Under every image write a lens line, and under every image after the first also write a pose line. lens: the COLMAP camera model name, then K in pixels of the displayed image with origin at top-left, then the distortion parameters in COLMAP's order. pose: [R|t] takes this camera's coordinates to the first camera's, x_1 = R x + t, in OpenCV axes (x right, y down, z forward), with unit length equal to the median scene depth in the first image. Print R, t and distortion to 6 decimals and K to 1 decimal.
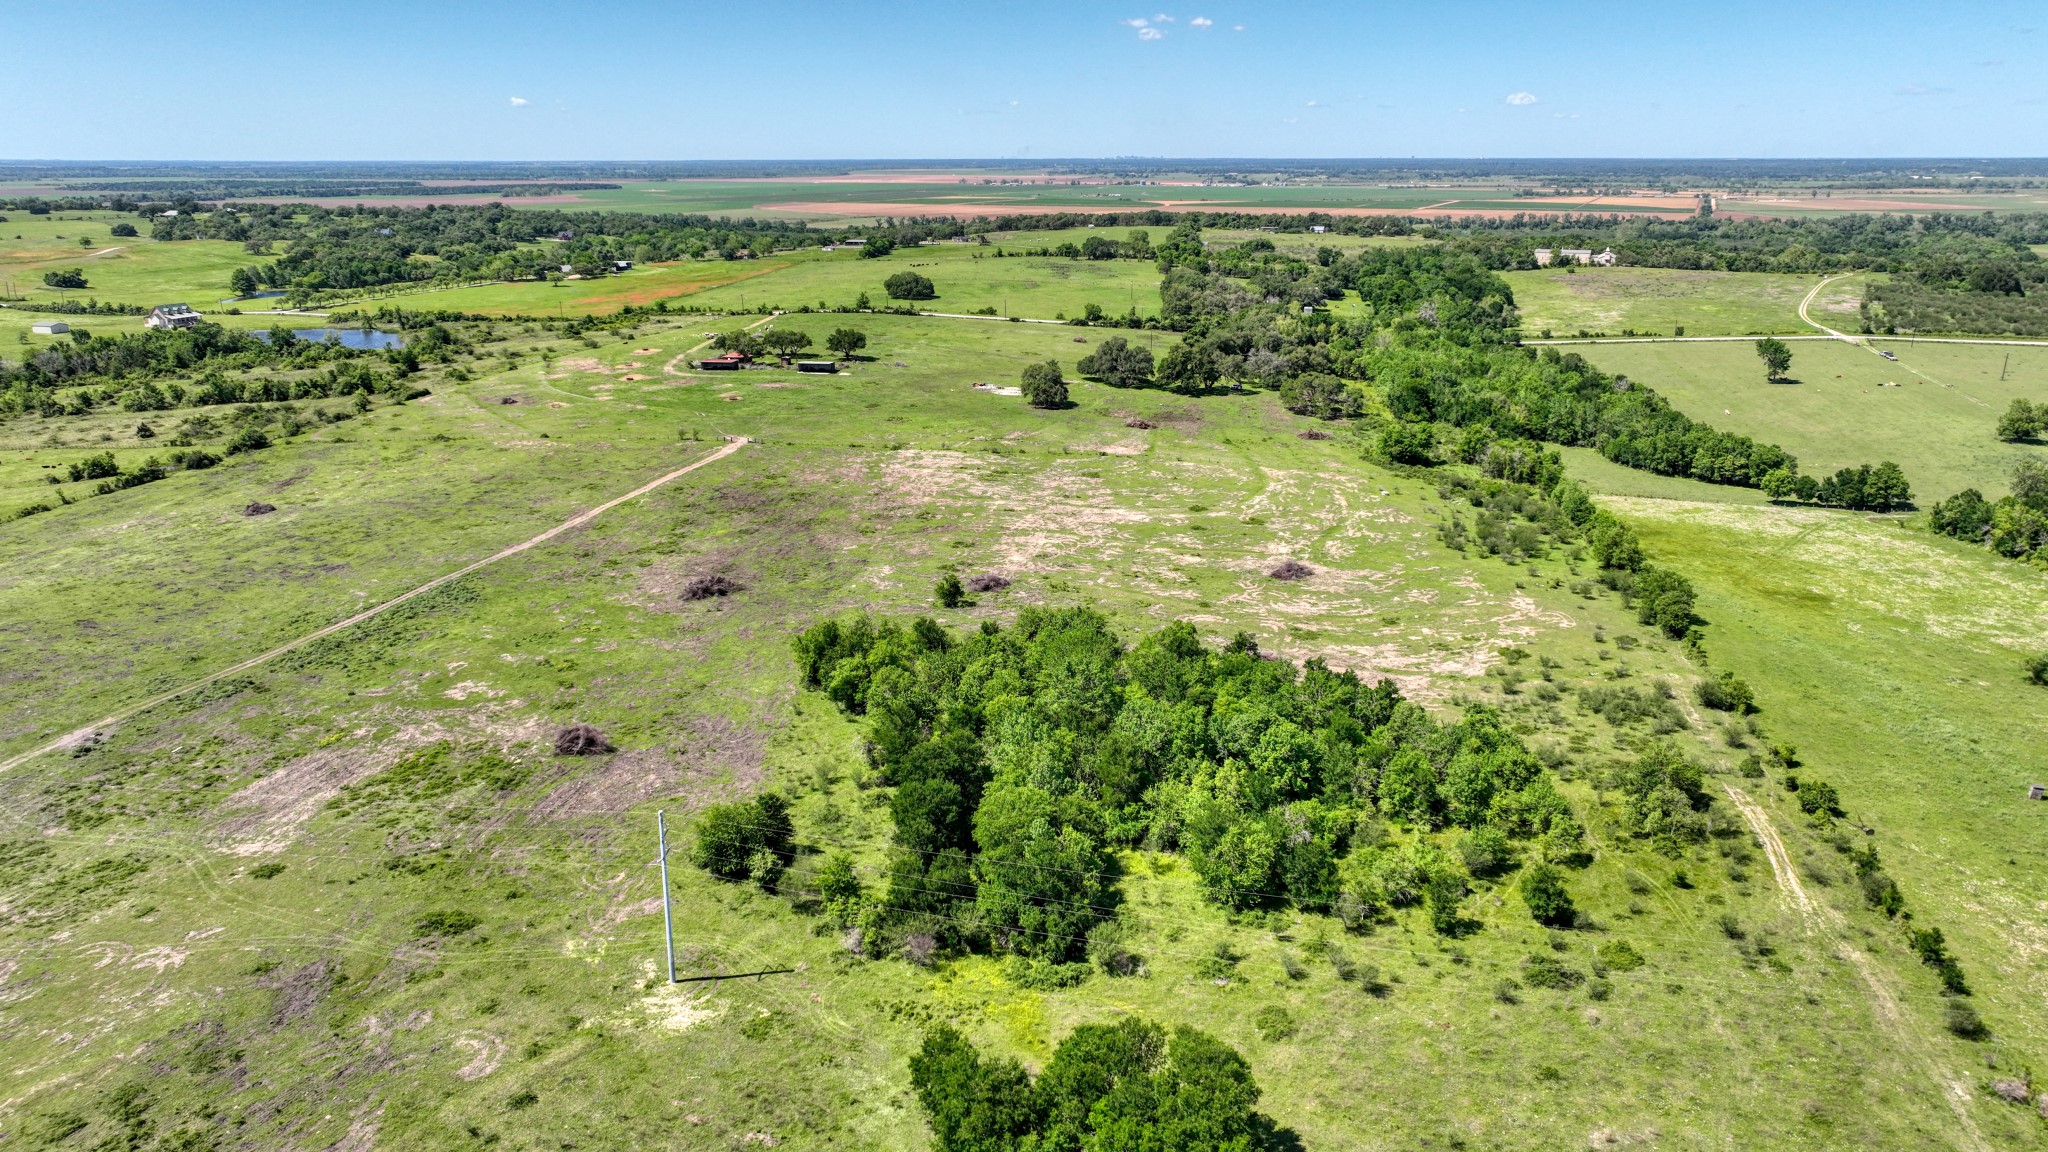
lens RADIAL K [[1441.2, 0, 1026.3], [0, 1441.2, 564.0], [0, 0, 1]] dist [0.006638, 0.009968]
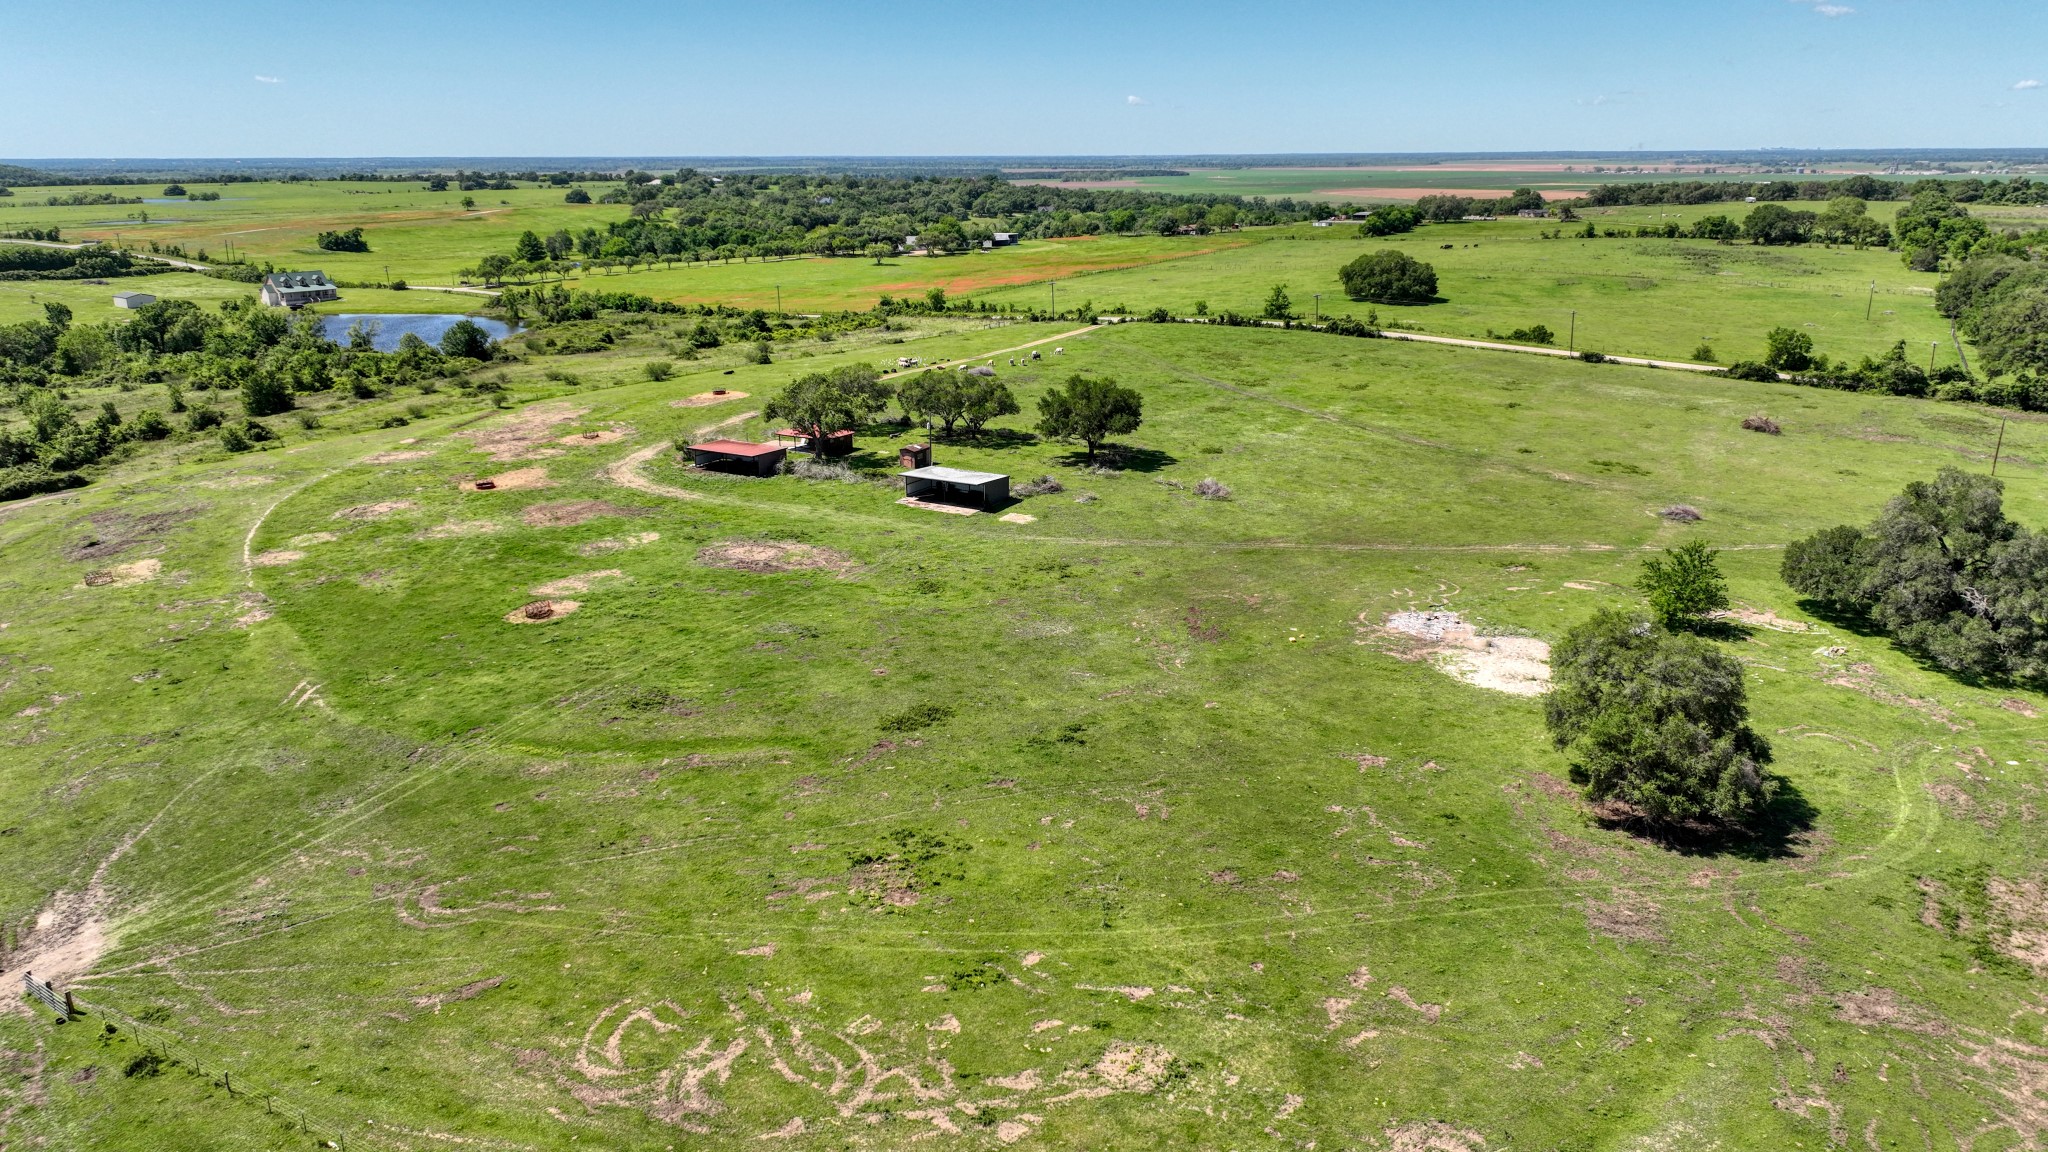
lens RADIAL K [[1441.2, 0, 1027.7], [0, 1441.2, 578.3], [0, 0, 1]] dist [0.006638, 0.009968]
pose [[0.924279, 0.107140, -0.366374, 0.001785], [-0.102774, 0.994207, 0.031464, -0.109311], [0.367623, 0.008572, 0.929935, 0.582546]]
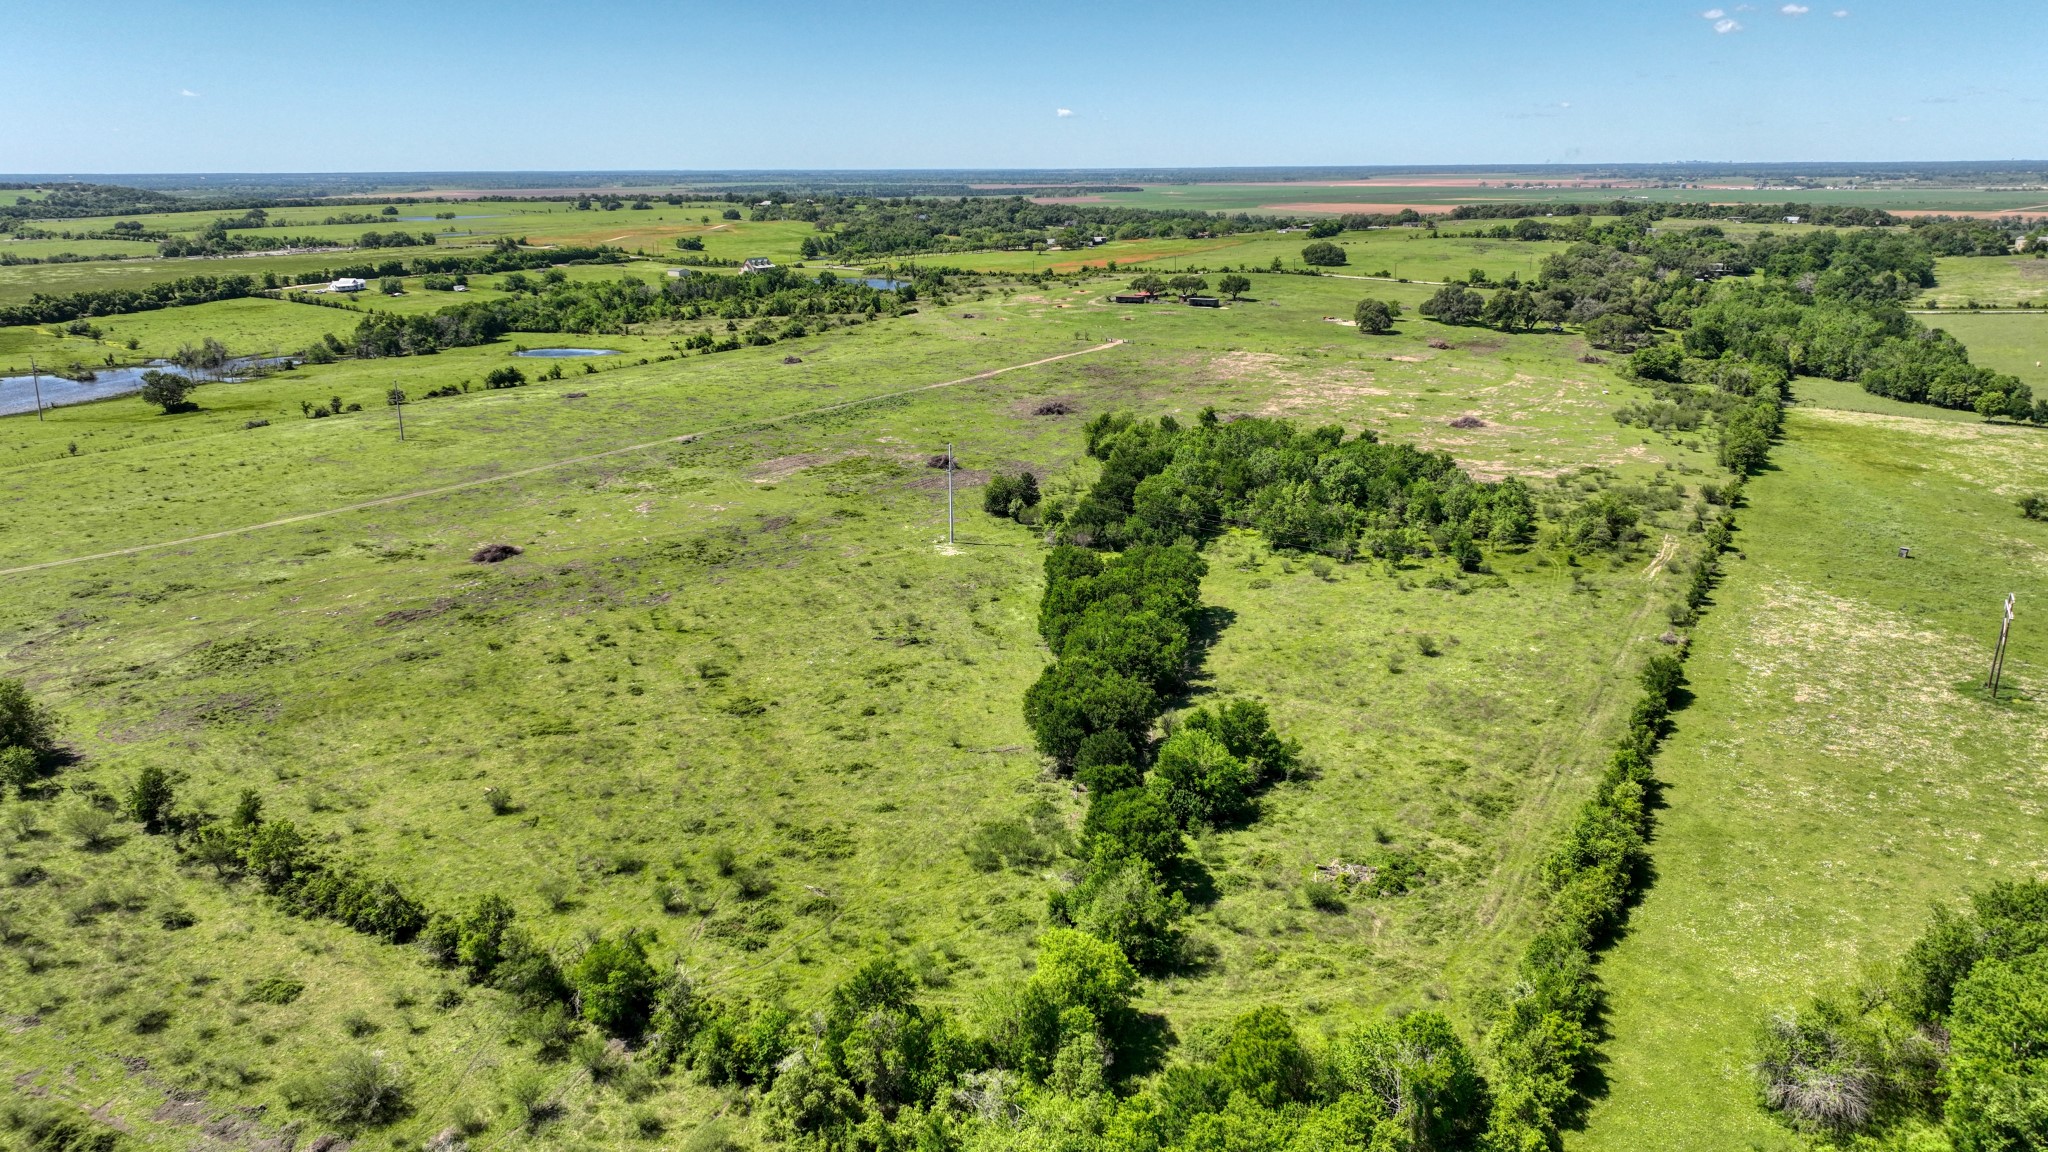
lens RADIAL K [[1441.2, 0, 1030.4], [0, 1441.2, 588.6], [0, 0, 1]] dist [0.006638, 0.009968]
pose [[0.940141, 0.093376, -0.327743, 0.124575], [-0.089812, 0.995619, 0.026029, 0.077745], [0.328738, 0.004964, 0.944408, -0.193685]]
